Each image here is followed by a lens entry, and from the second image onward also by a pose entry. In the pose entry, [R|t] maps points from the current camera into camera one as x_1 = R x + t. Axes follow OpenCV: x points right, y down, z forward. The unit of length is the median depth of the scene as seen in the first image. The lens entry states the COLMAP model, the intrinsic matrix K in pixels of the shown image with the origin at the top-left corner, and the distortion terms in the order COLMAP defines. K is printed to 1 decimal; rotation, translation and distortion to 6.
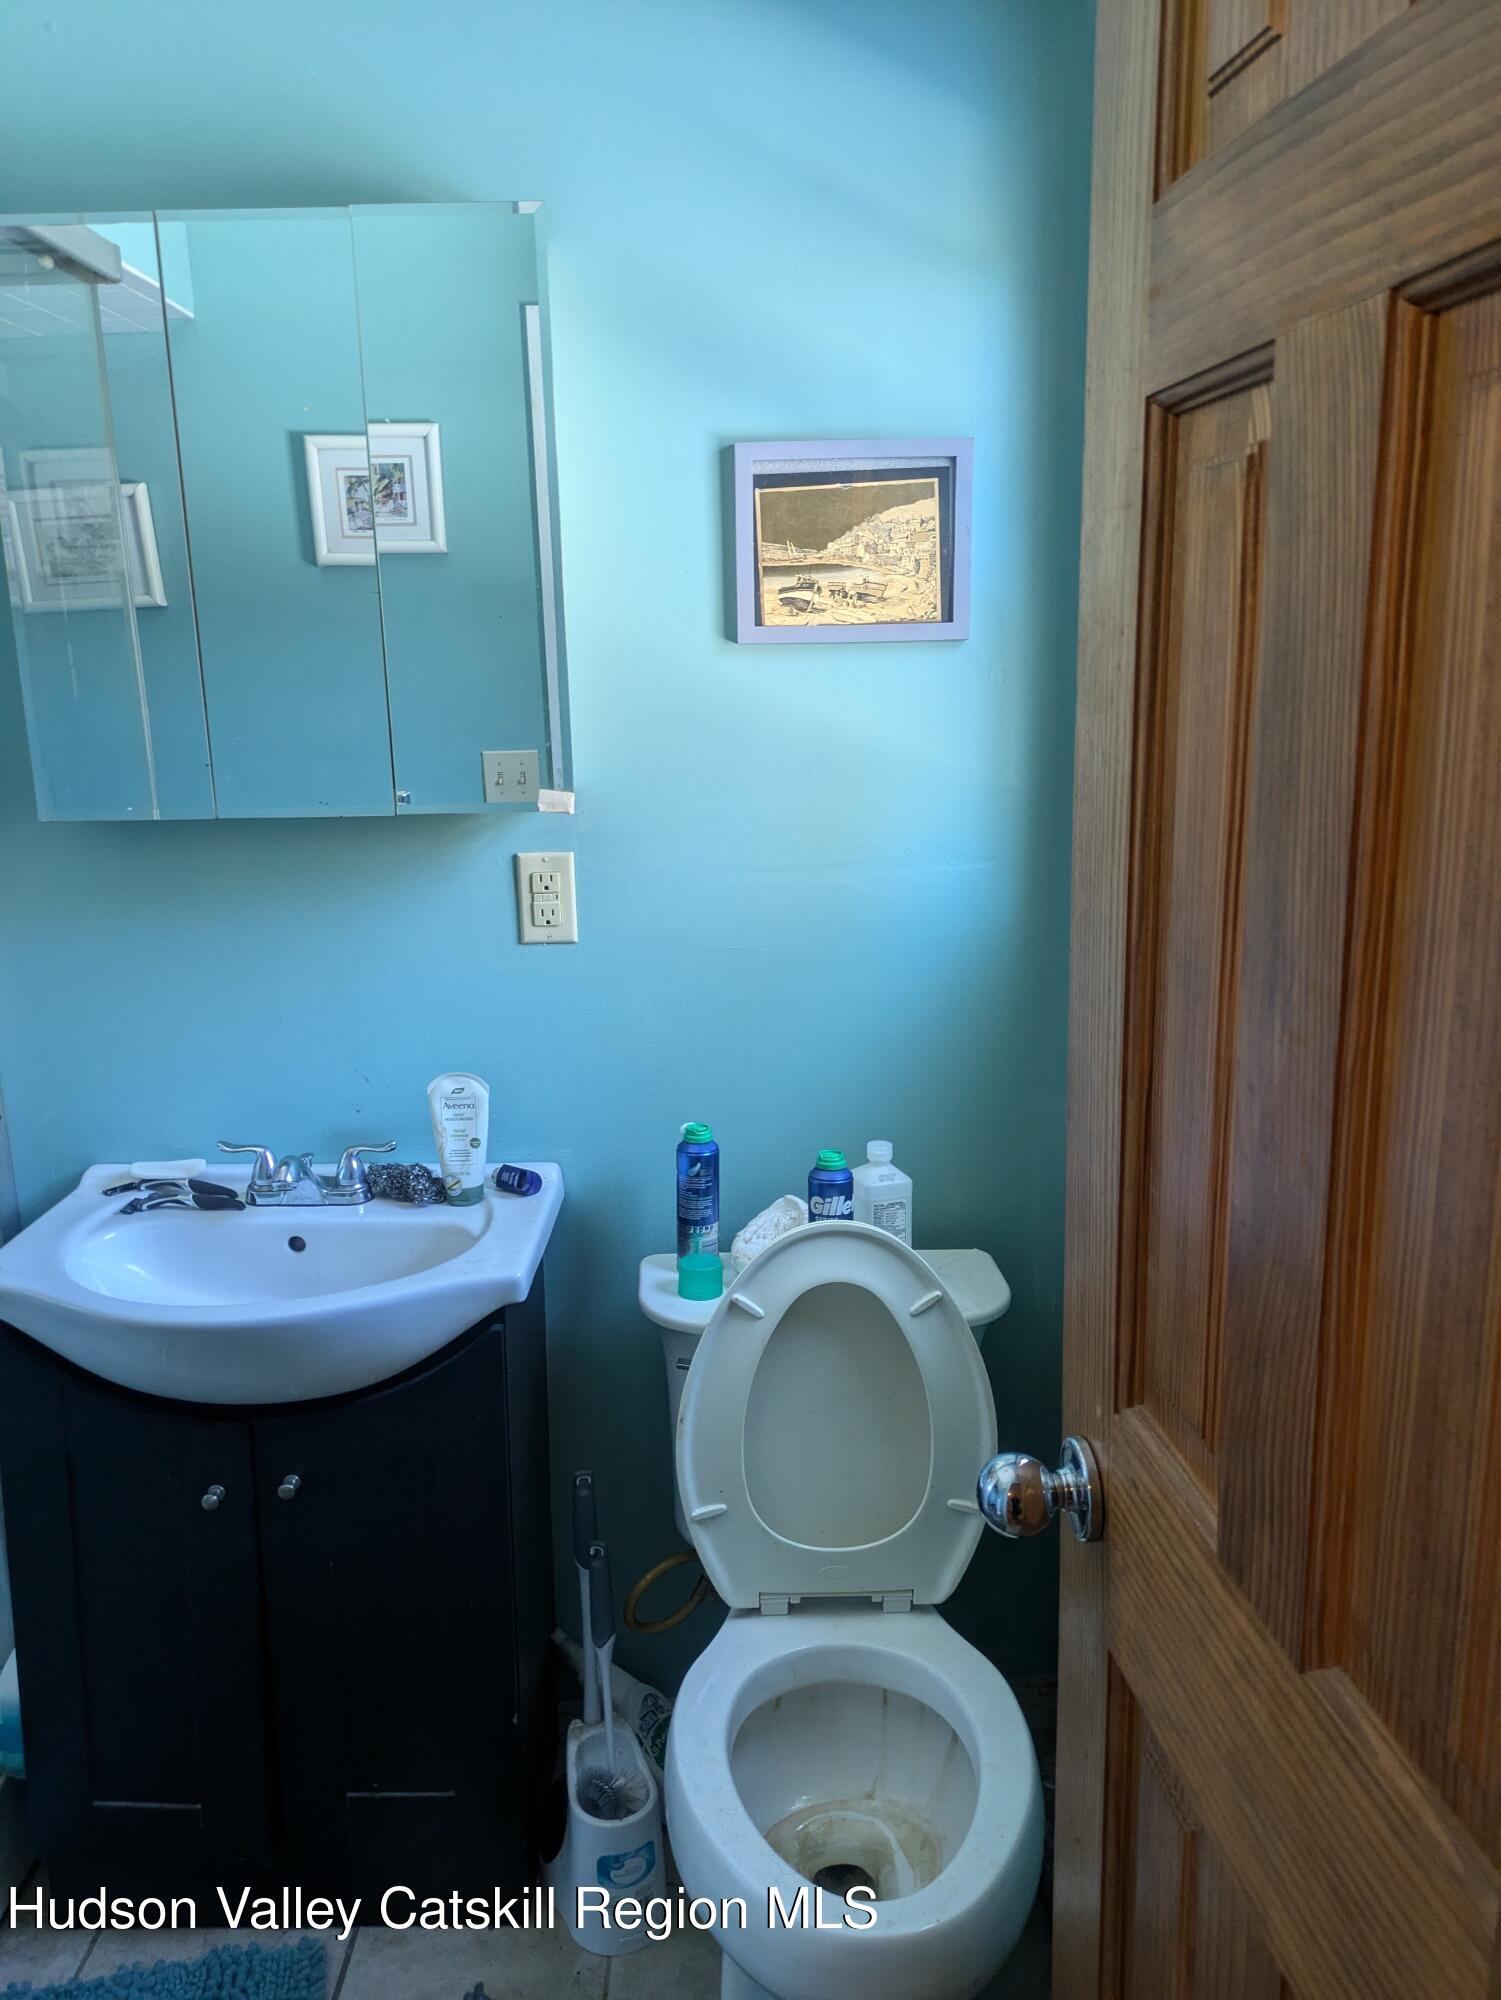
lens RADIAL K [[1490.7, 0, 729.1], [0, 1490.7, 991.4], [0, 0, 1]] dist [0.070477, -0.072828]
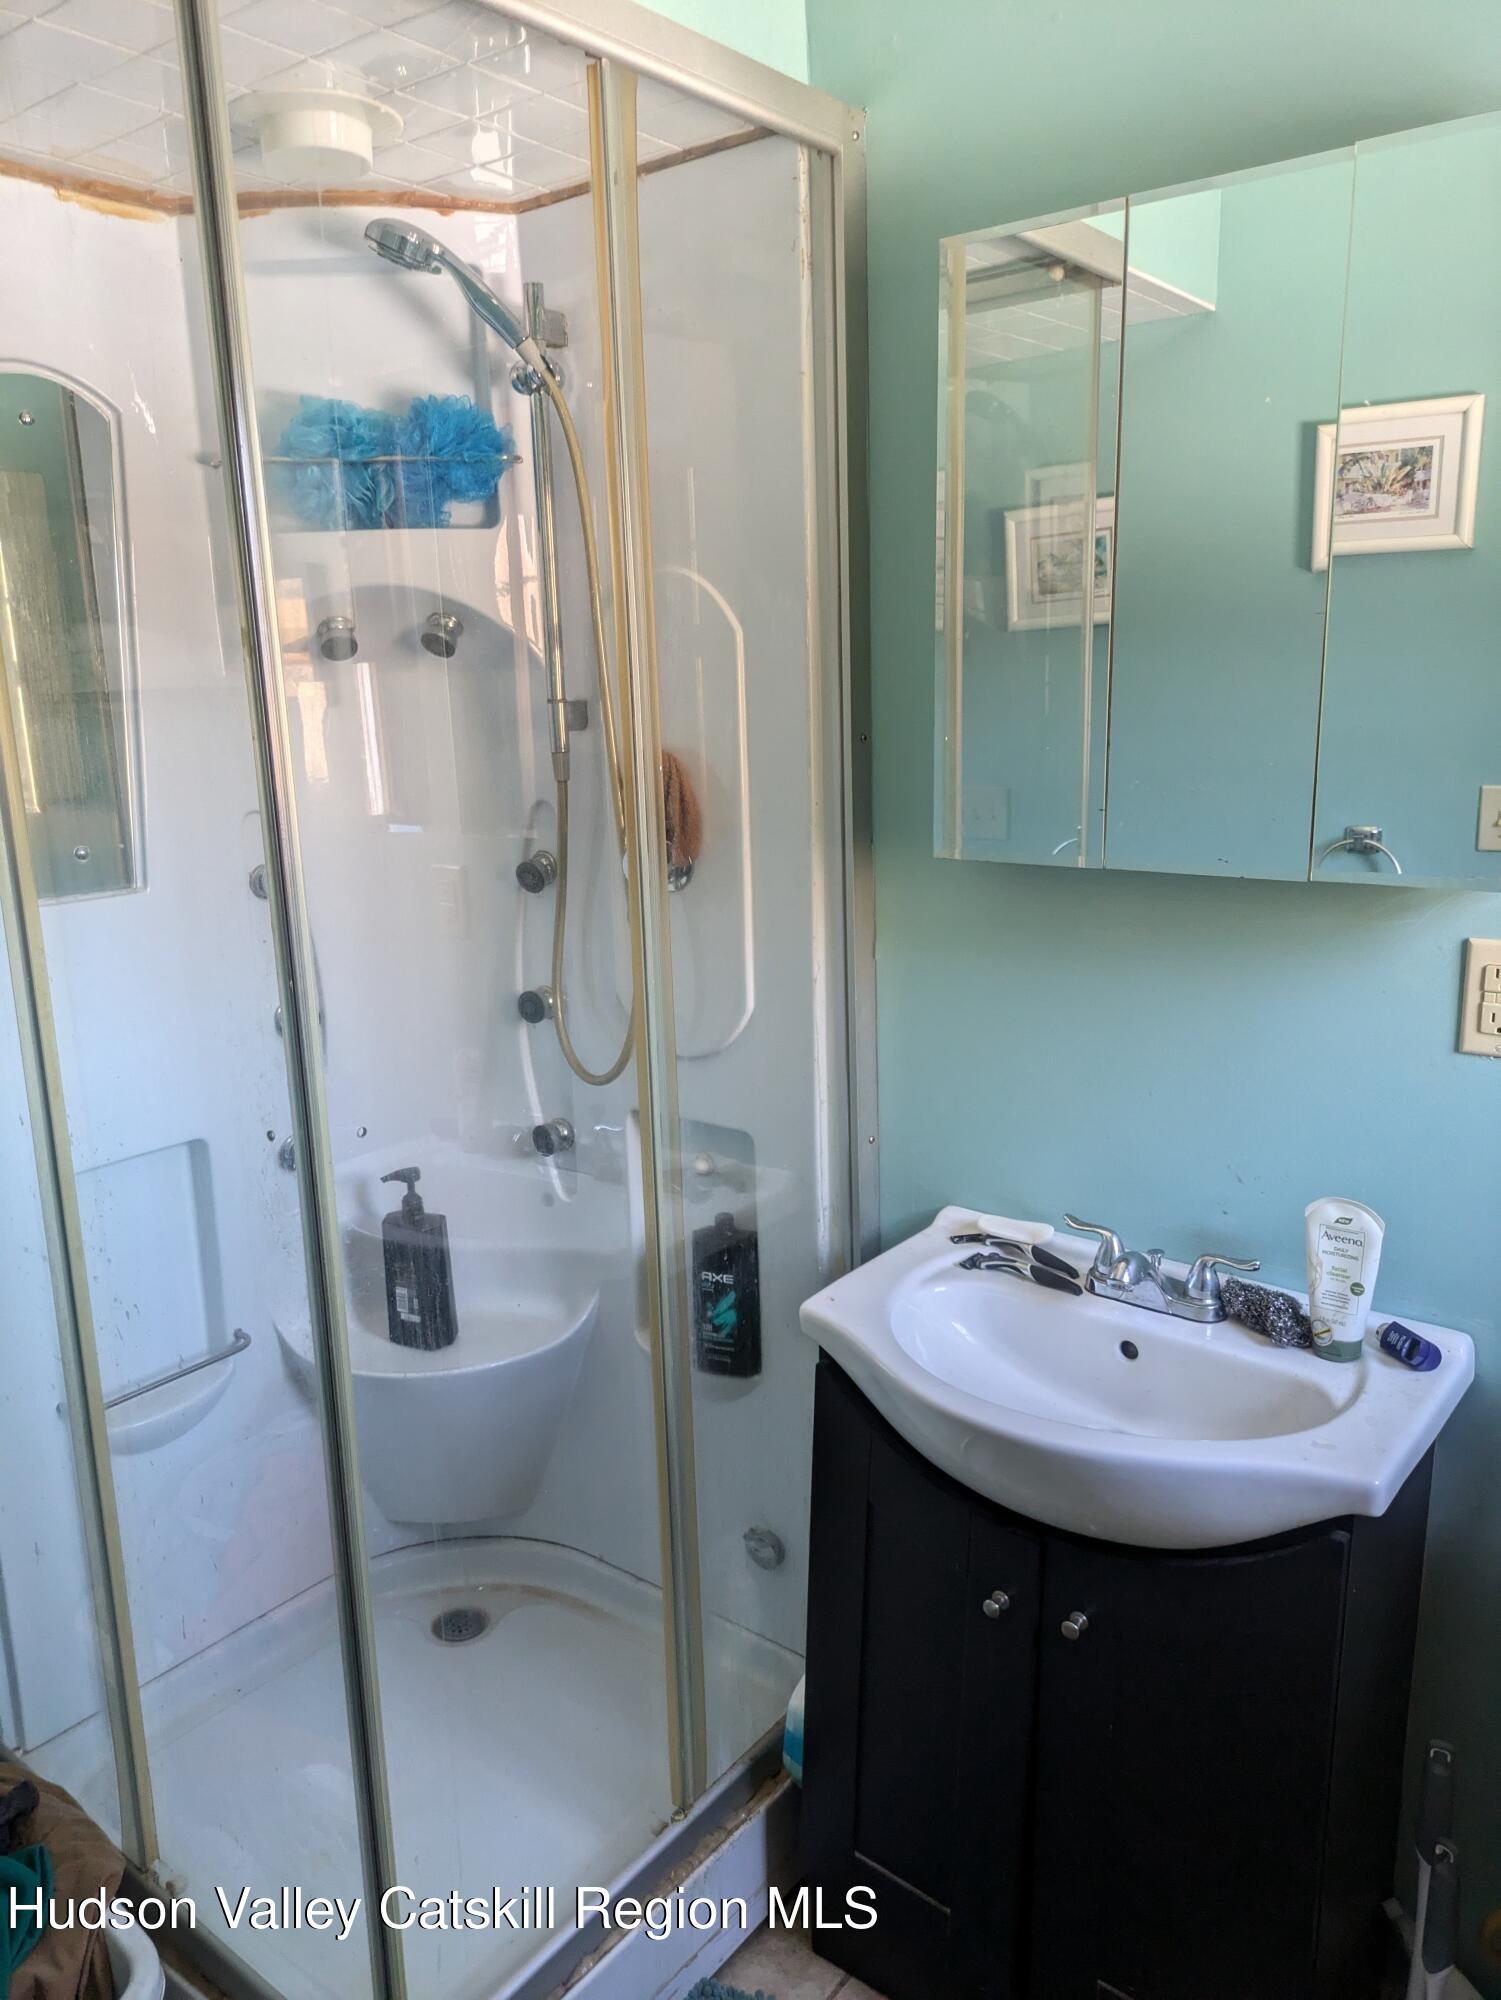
lens RADIAL K [[1490.7, 0, 729.1], [0, 1490.7, 991.4], [0, 0, 1]] dist [0.070477, -0.072828]
pose [[0.795519, 0.131667, -0.591451, 0.020433], [-0.129792, 0.990477, 0.045923, -0.050183], [0.591865, 0.040233, 0.805032, 0.134390]]
